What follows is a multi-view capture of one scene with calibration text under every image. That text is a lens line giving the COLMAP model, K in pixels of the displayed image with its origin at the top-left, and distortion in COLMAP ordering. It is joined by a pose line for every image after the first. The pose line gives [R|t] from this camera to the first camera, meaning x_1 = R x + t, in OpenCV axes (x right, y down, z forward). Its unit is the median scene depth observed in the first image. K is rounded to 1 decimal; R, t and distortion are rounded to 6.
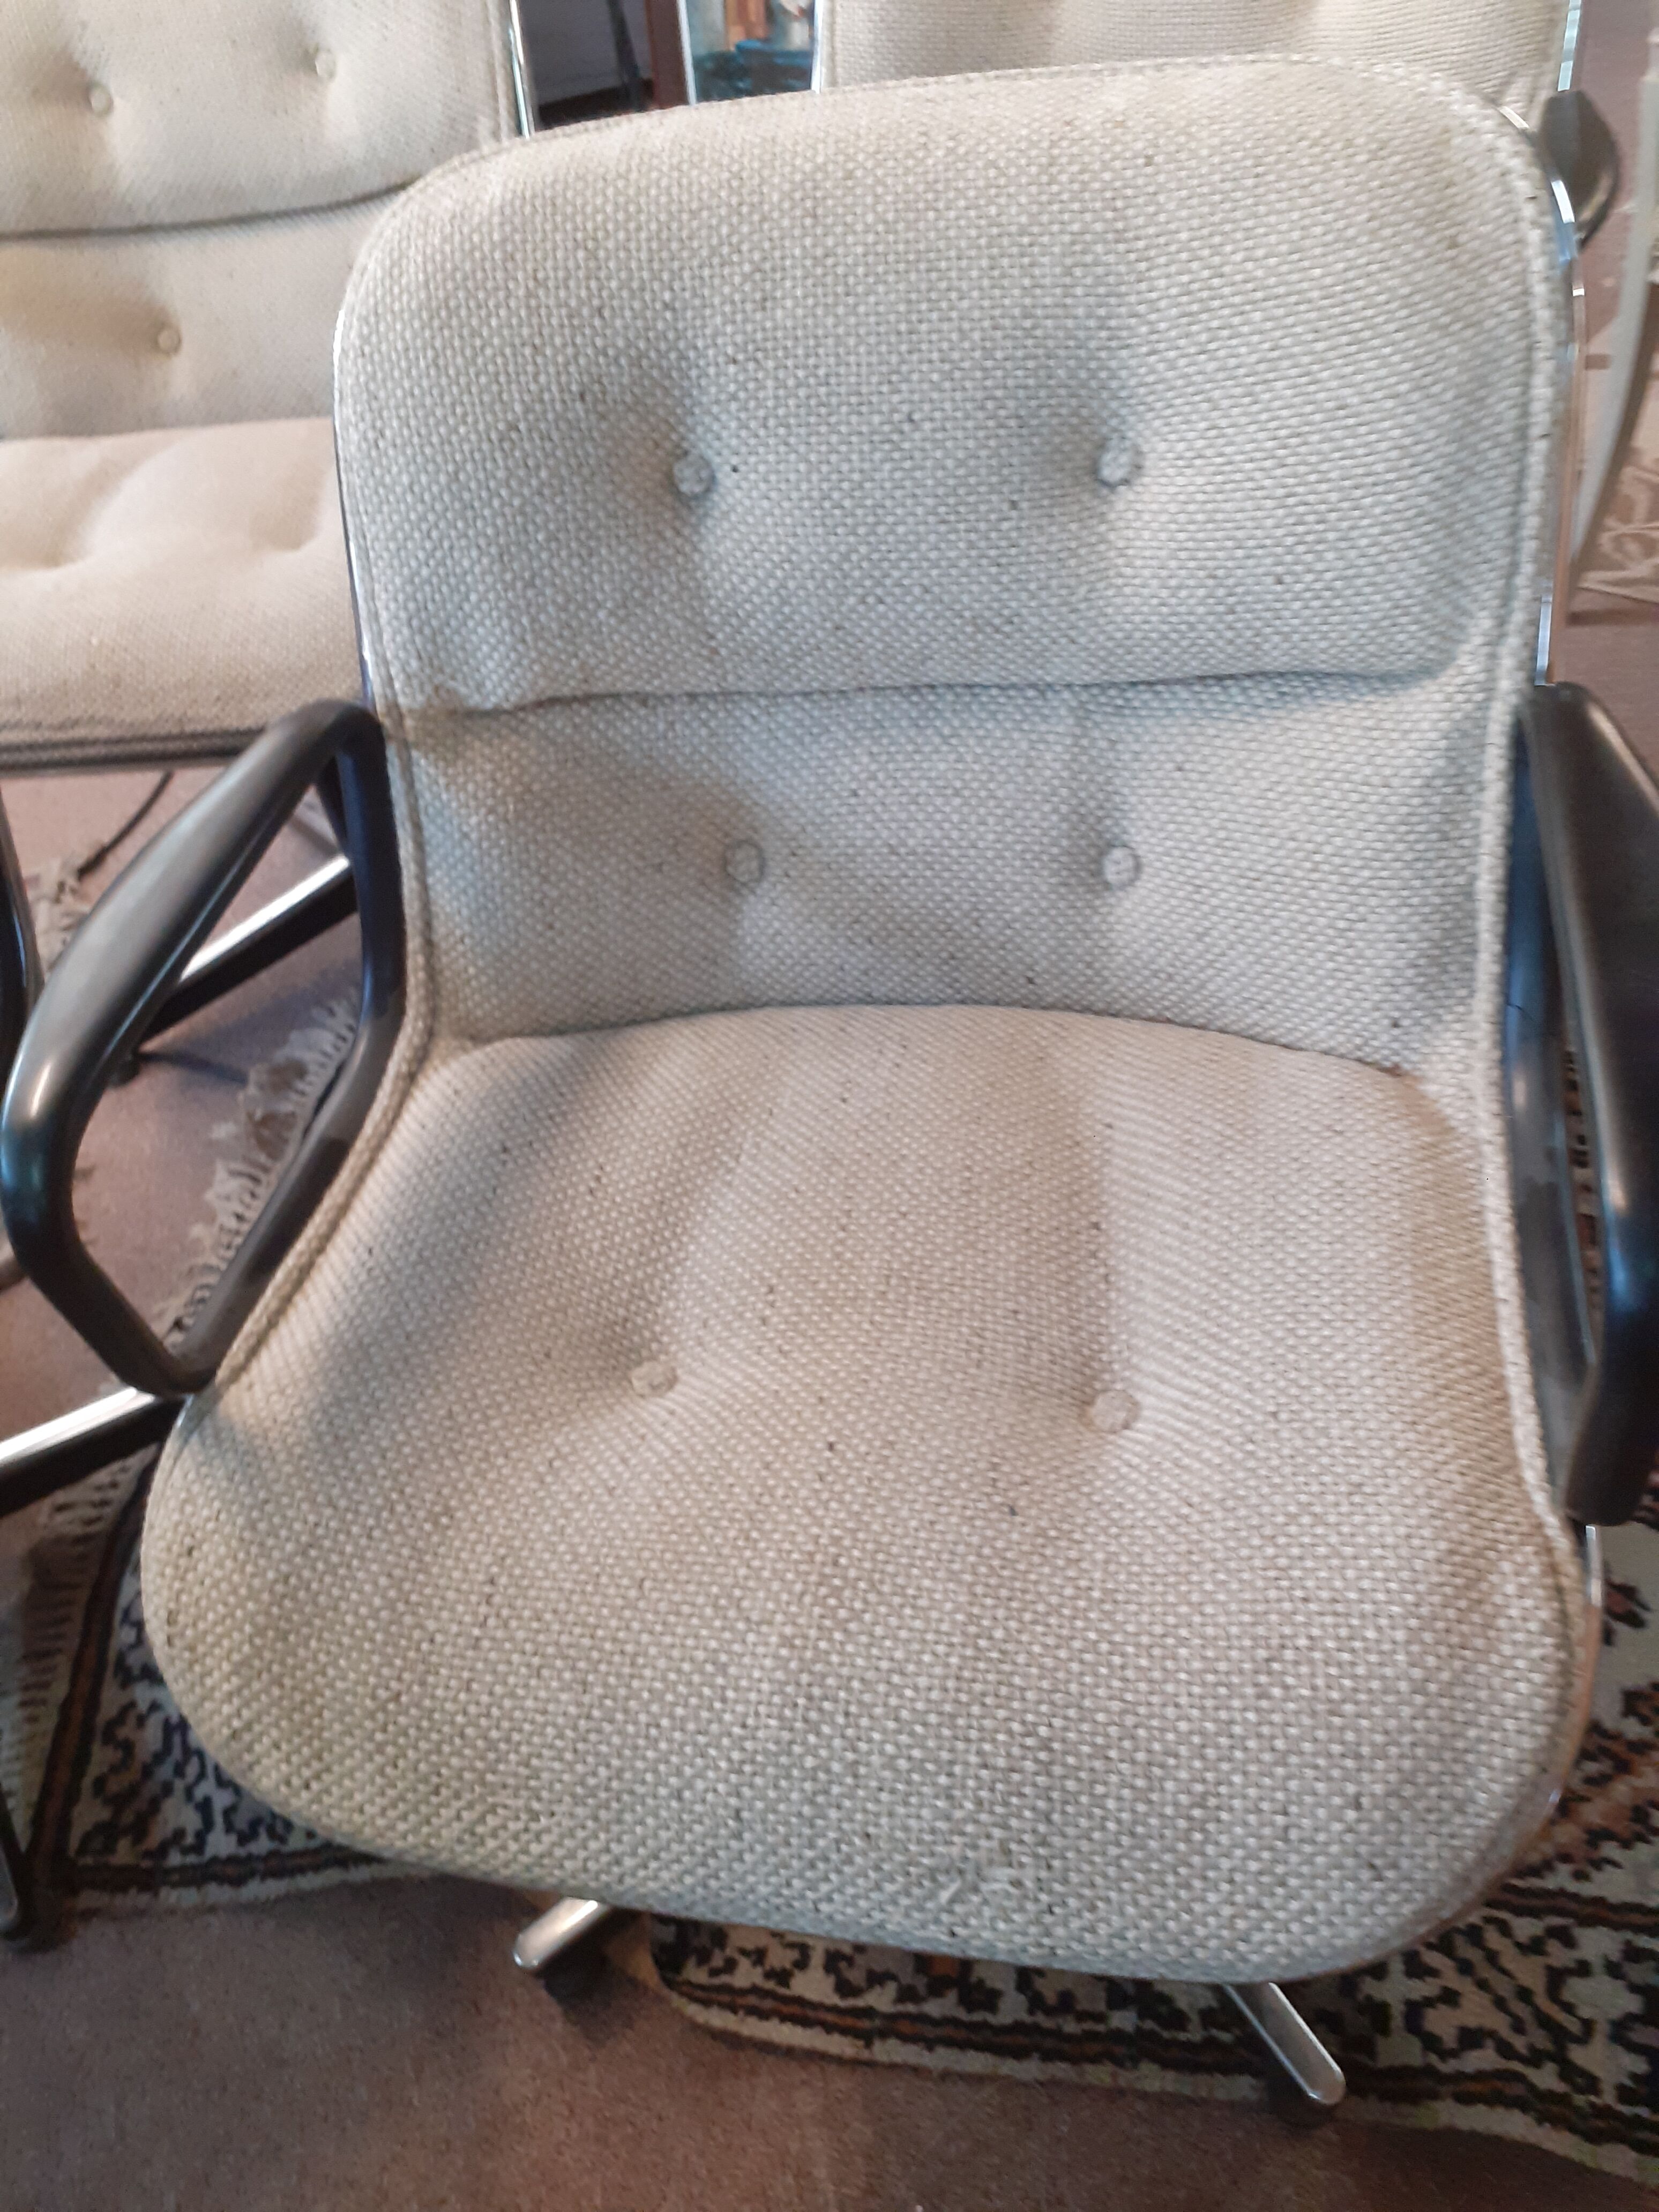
lens RADIAL K [[1765.7, 0, 824.4], [0, 1765.7, 1106.2], [0, 0, 1]] dist [-0.015247, -0.003611]
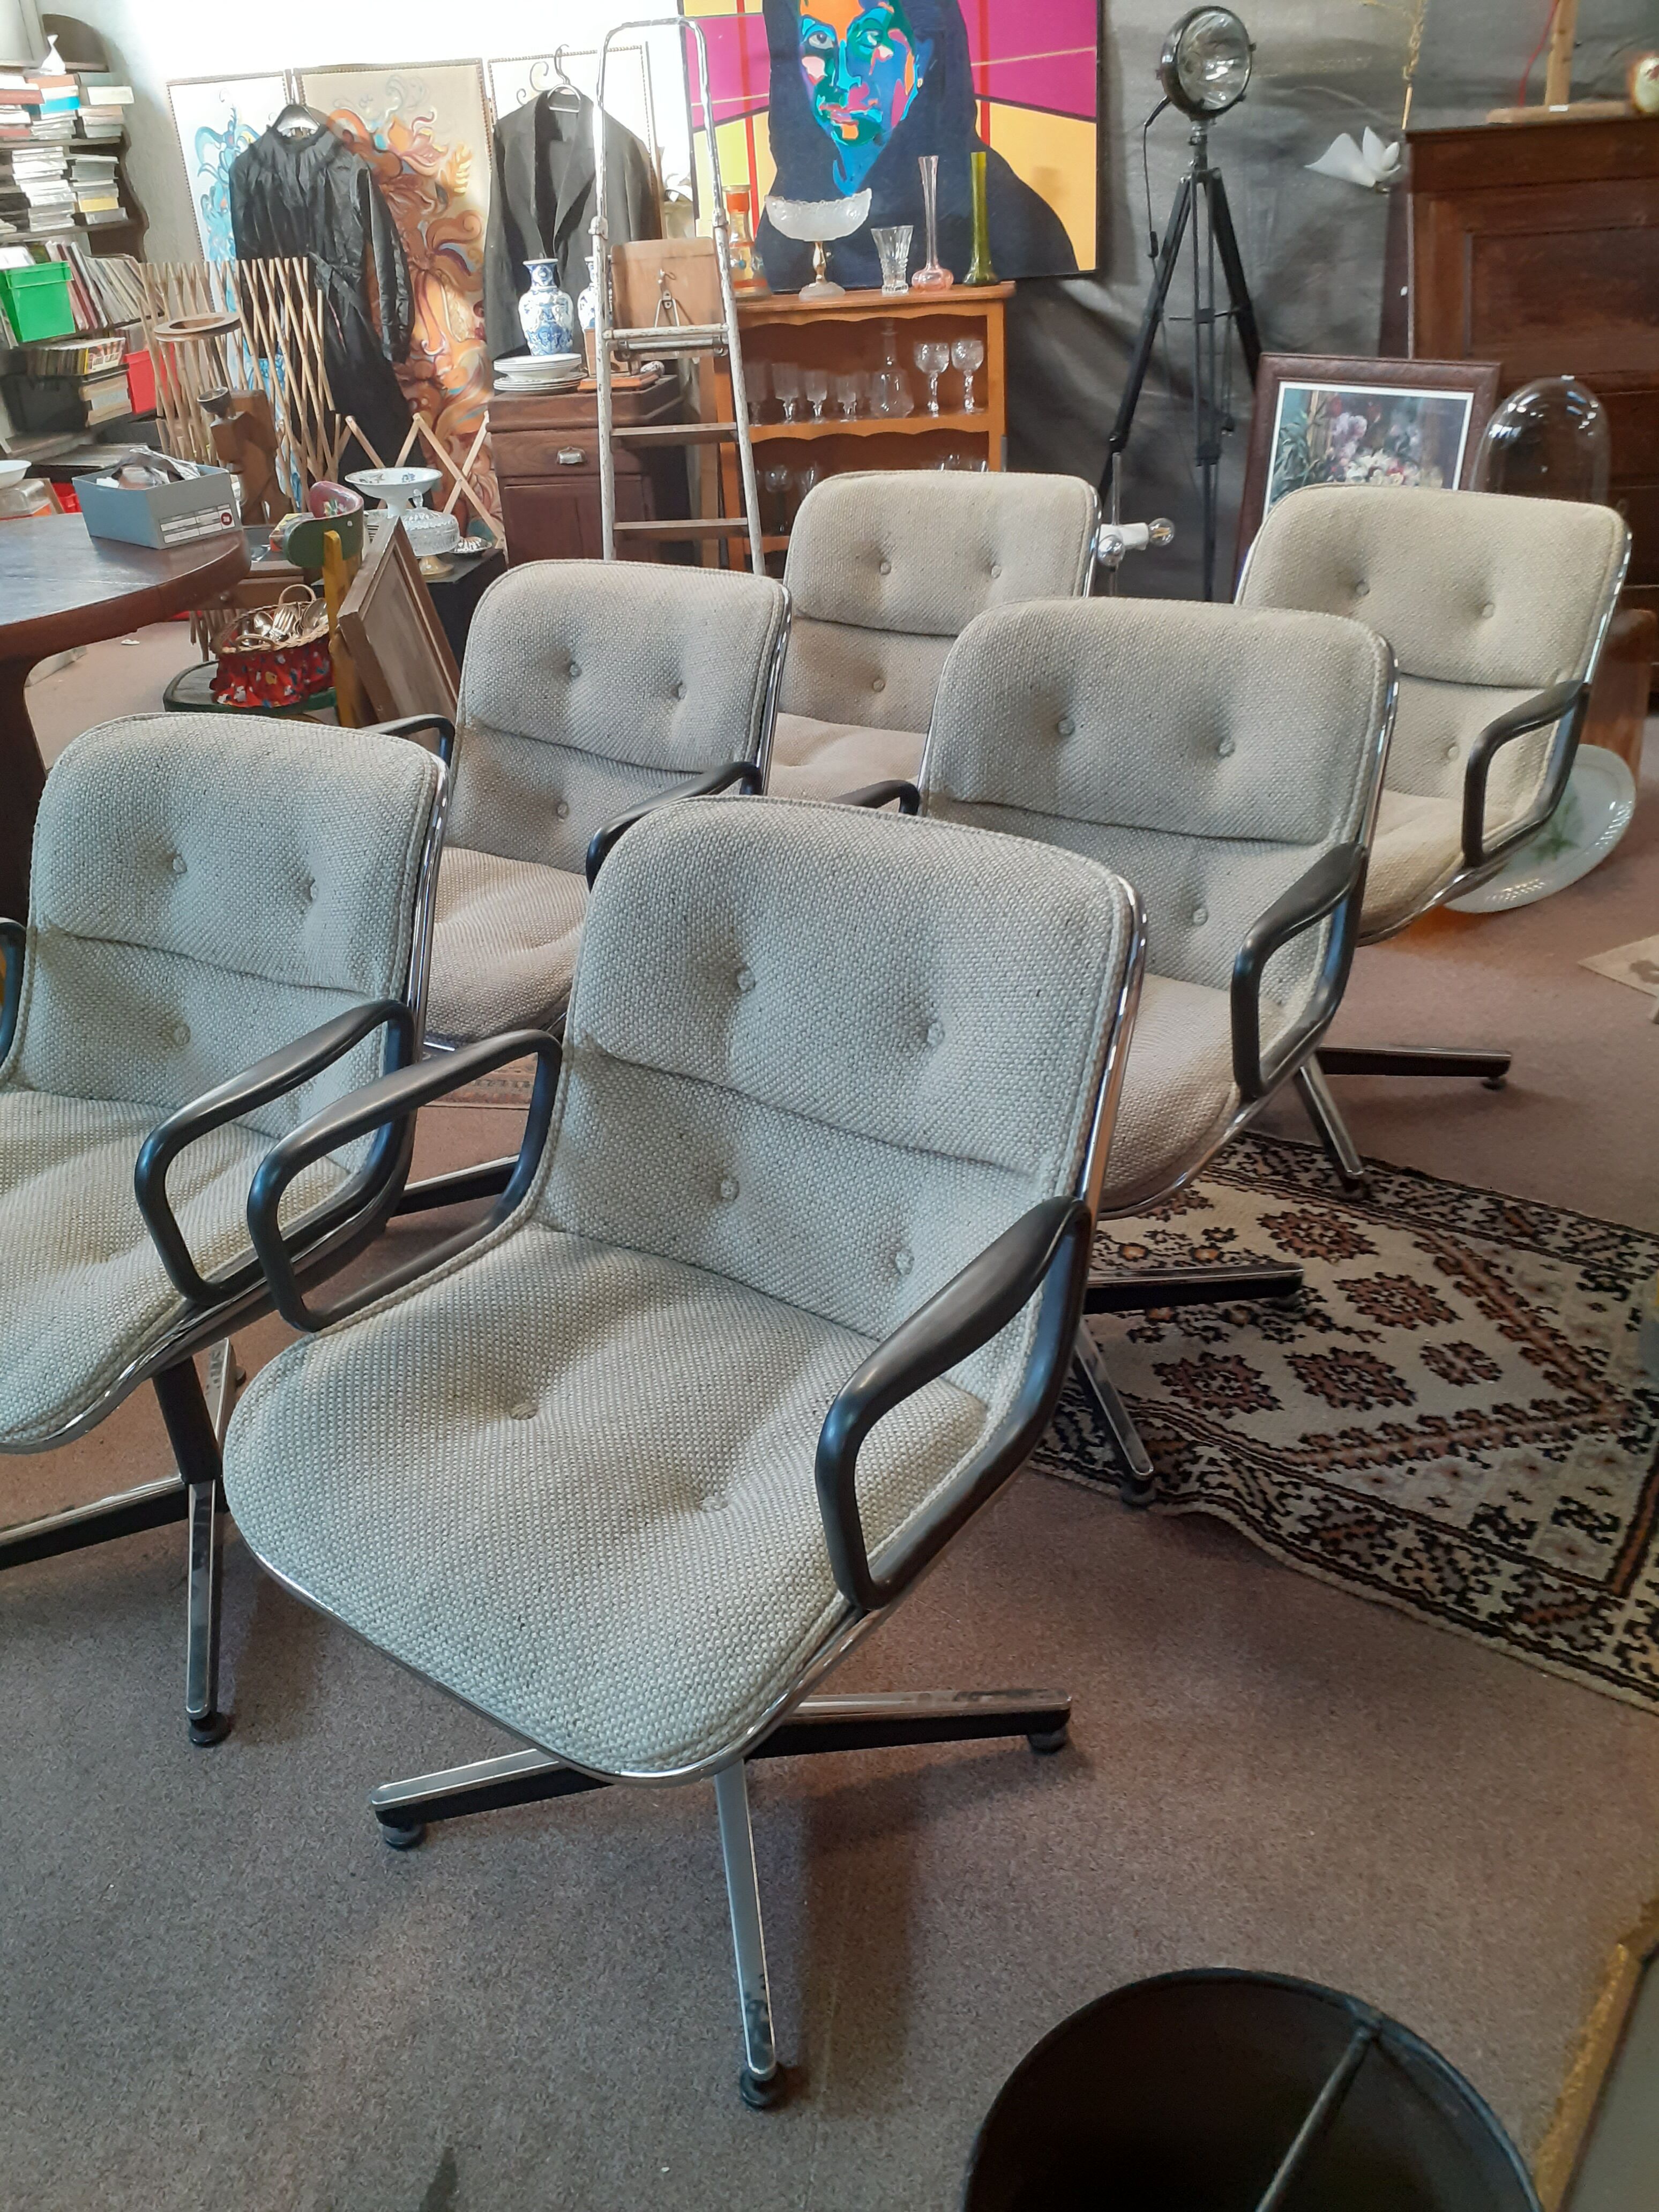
lens RADIAL K [[1765.7, 0, 835.2], [0, 1765.7, 1105.5], [0, 0, 1]] dist [-0.015247, -0.003611]
pose [[0.923021, 0.247795, -0.294330, 0.442687], [-0.318715, 0.920970, -0.224131, 0.723456], [0.215531, 0.300684, 0.929051, -1.115051]]
